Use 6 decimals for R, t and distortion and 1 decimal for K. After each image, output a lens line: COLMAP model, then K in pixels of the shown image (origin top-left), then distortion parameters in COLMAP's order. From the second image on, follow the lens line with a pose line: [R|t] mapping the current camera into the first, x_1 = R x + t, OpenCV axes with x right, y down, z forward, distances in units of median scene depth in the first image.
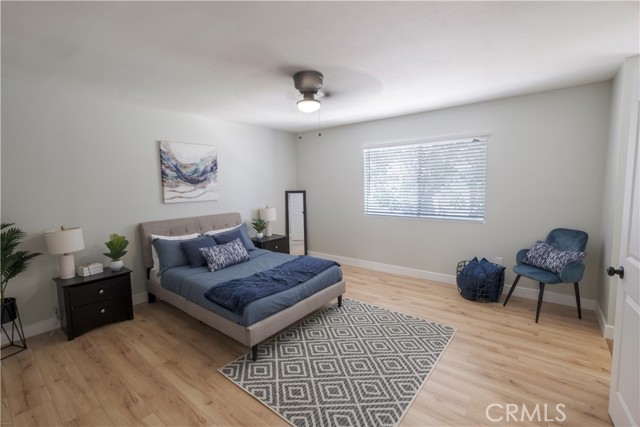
lens RADIAL K [[281.0, 0, 314.7], [0, 281.0, 208.0], [0, 0, 1]] dist [-0.001347, 0.000140]
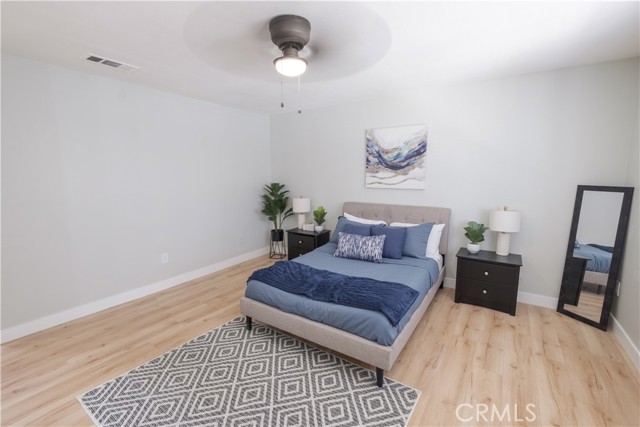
lens RADIAL K [[281.0, 0, 314.7], [0, 281.0, 208.0], [0, 0, 1]] dist [-0.001347, 0.000140]
pose [[0.080449, 0.140325, -0.986832, 0.503001], [-0.090433, 0.986985, 0.132974, -0.061967], [0.992648, 0.078544, 0.092092, 0.670462]]
